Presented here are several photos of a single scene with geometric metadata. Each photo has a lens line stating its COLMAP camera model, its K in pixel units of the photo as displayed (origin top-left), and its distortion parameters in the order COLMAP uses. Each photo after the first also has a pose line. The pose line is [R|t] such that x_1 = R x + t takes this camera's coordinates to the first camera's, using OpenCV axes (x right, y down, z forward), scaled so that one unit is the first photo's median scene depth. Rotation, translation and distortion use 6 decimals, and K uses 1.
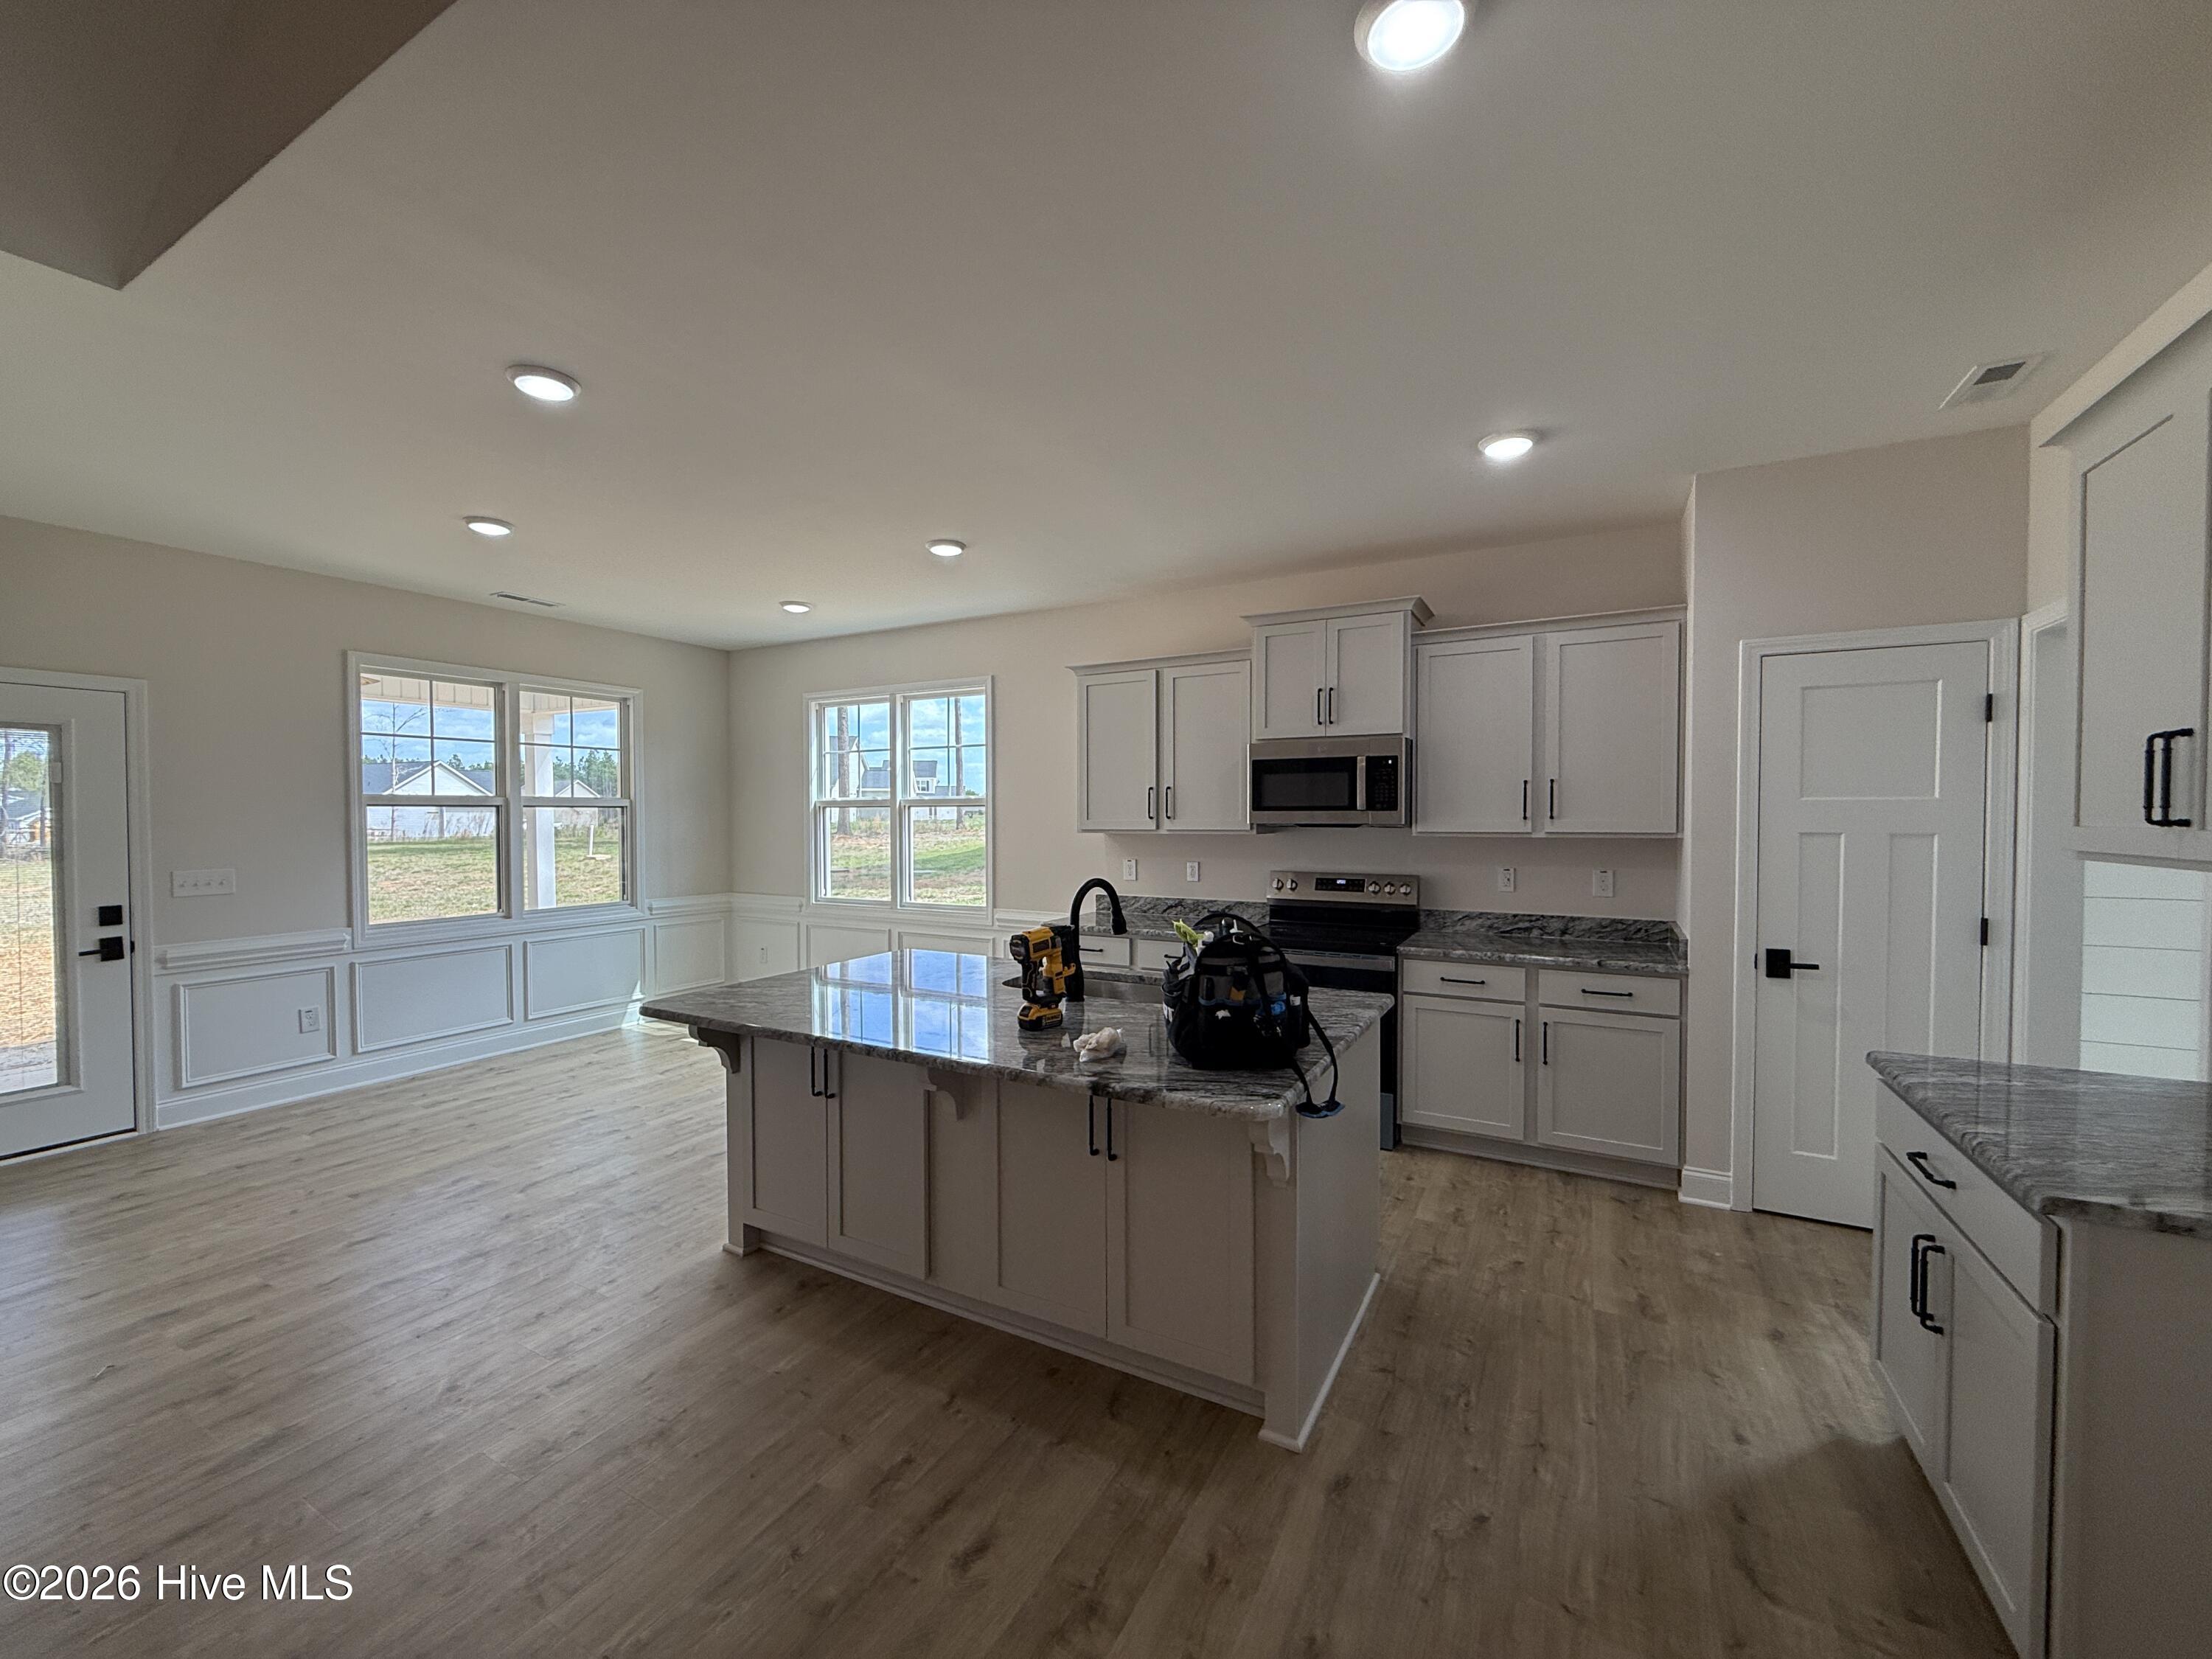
lens RADIAL K [[876.9, 0, 1102.4], [0, 876.9, 833.8], [0, 0, 1]] dist [0.000400, -0.000171]
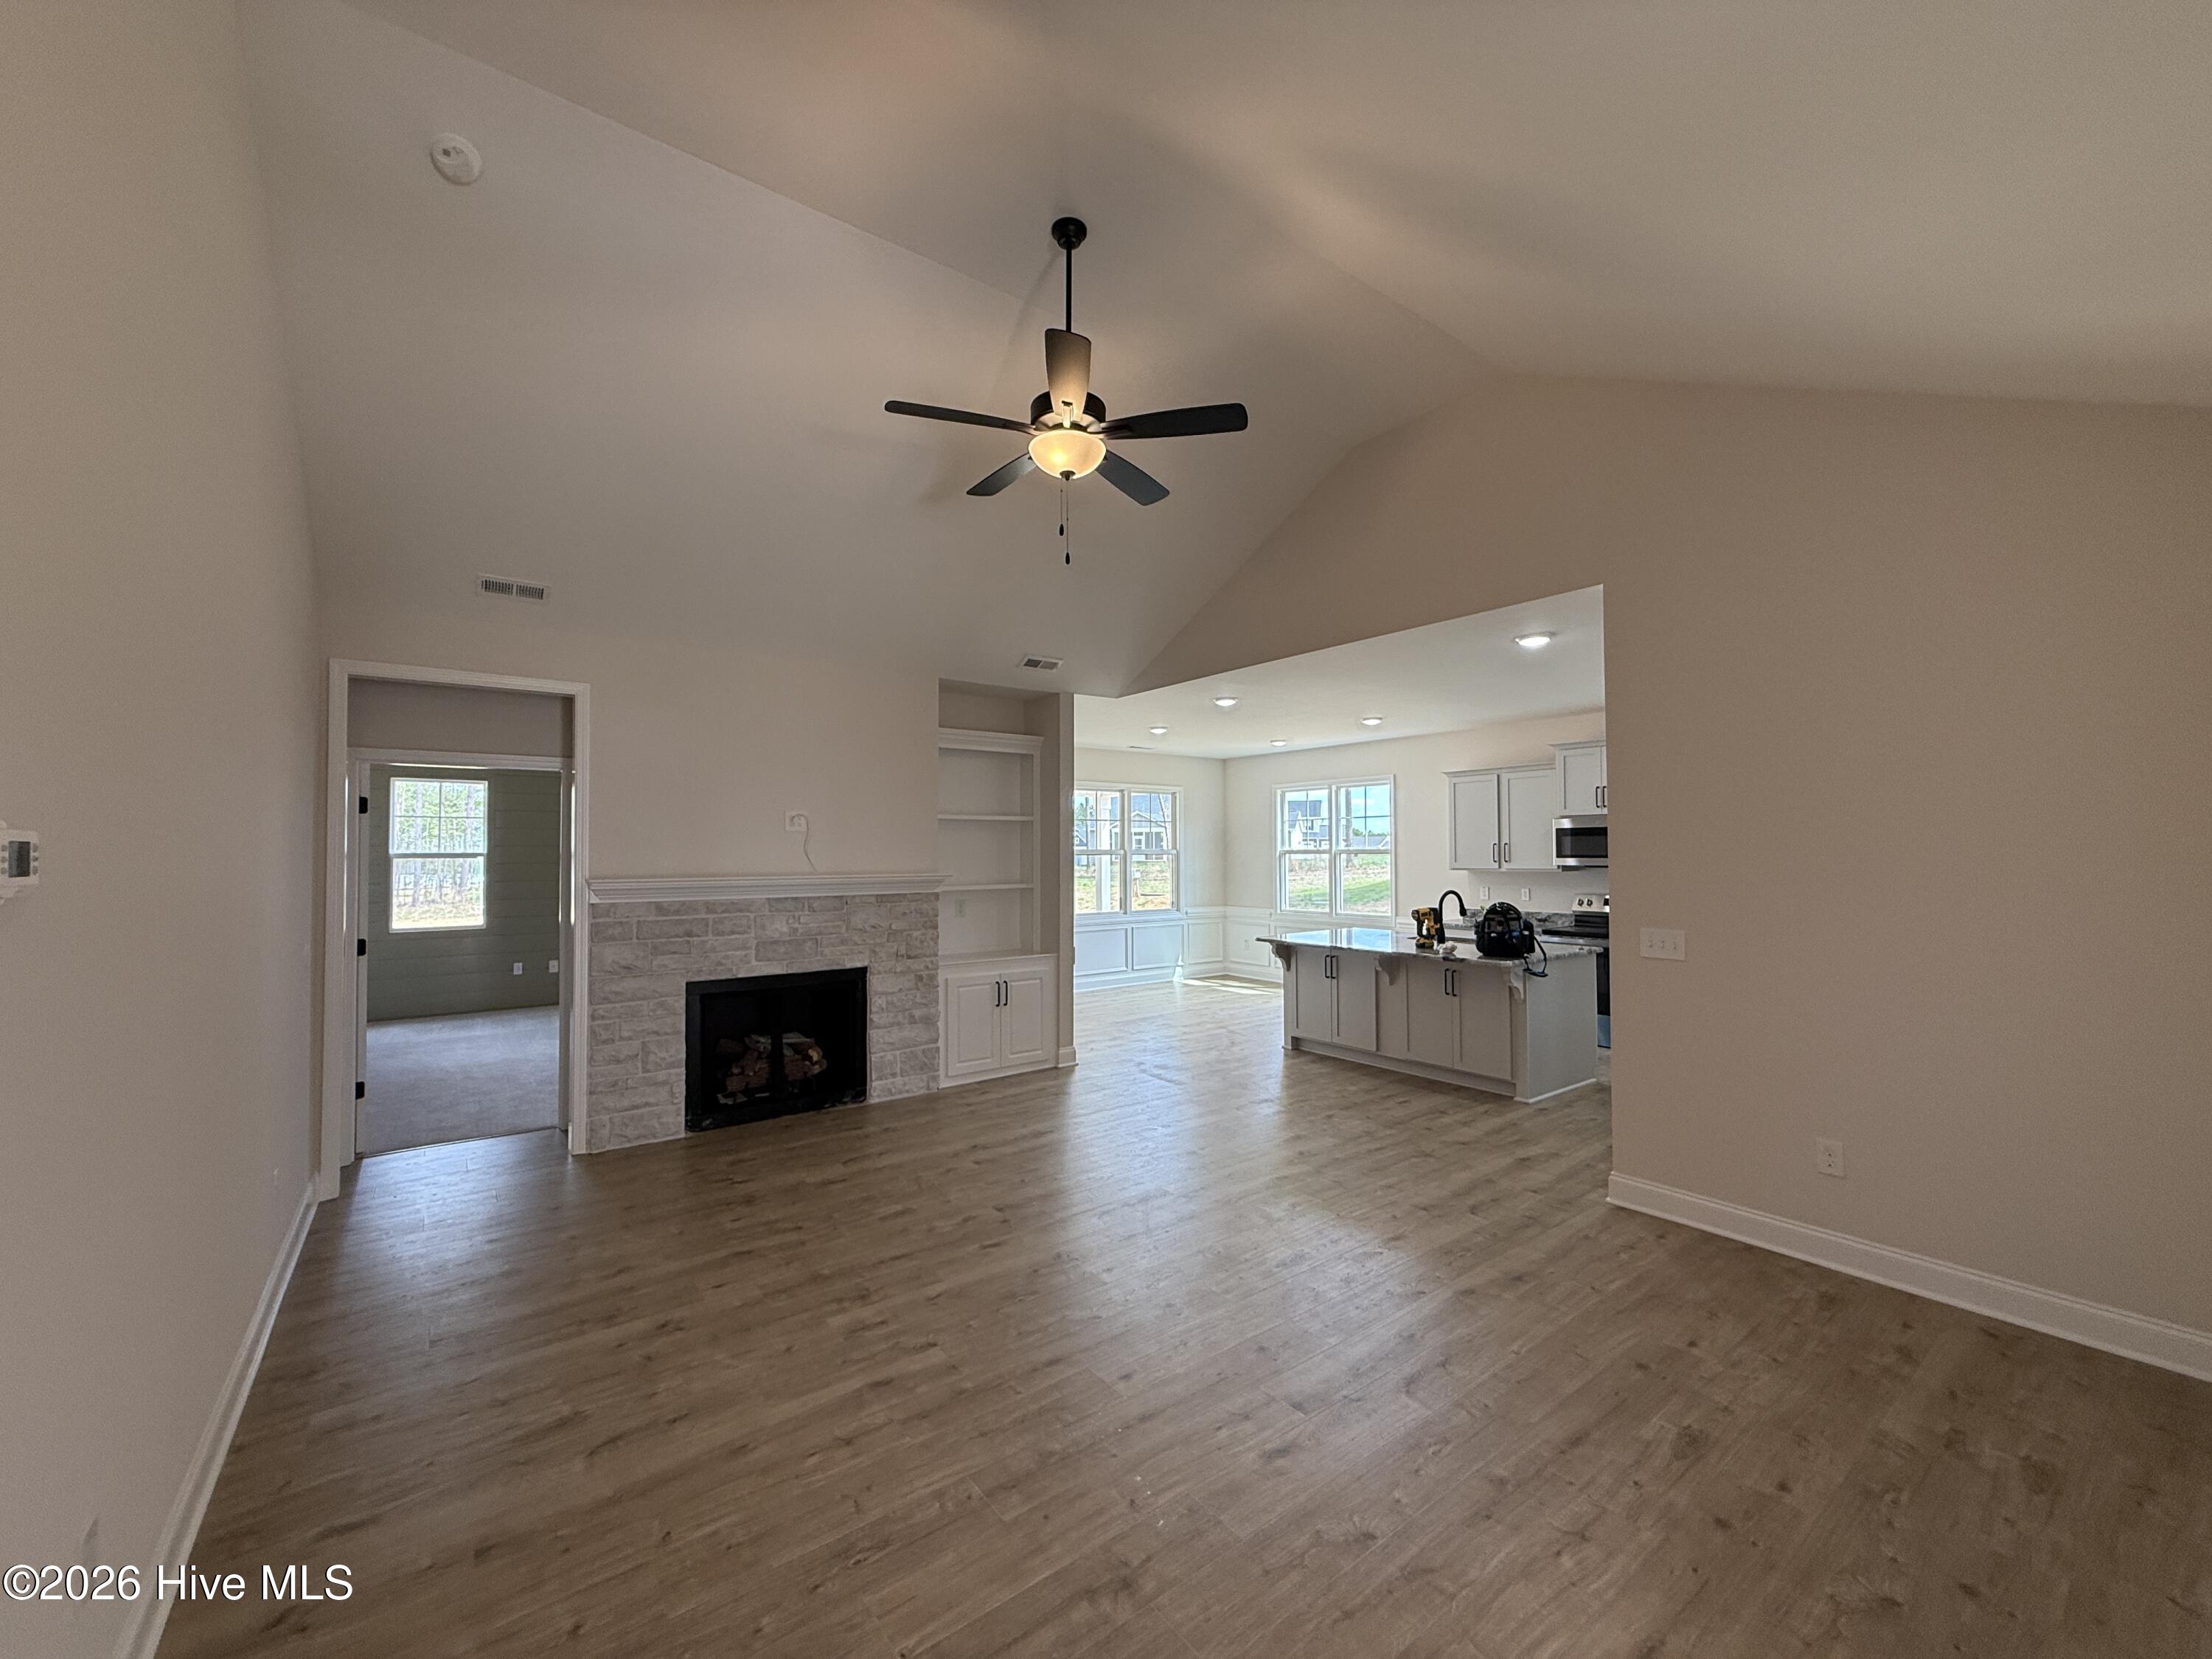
lens RADIAL K [[883.1, 0, 1106.0], [0, 883.1, 830.1], [0, 0, 1]] dist [0.000027, 0.000637]
pose [[0.912049, -0.012070, -0.409904, 0.102037], [-0.007191, 0.998942, -0.045414, 0.005667], [0.410019, 0.044367, 0.910997, -1.257971]]
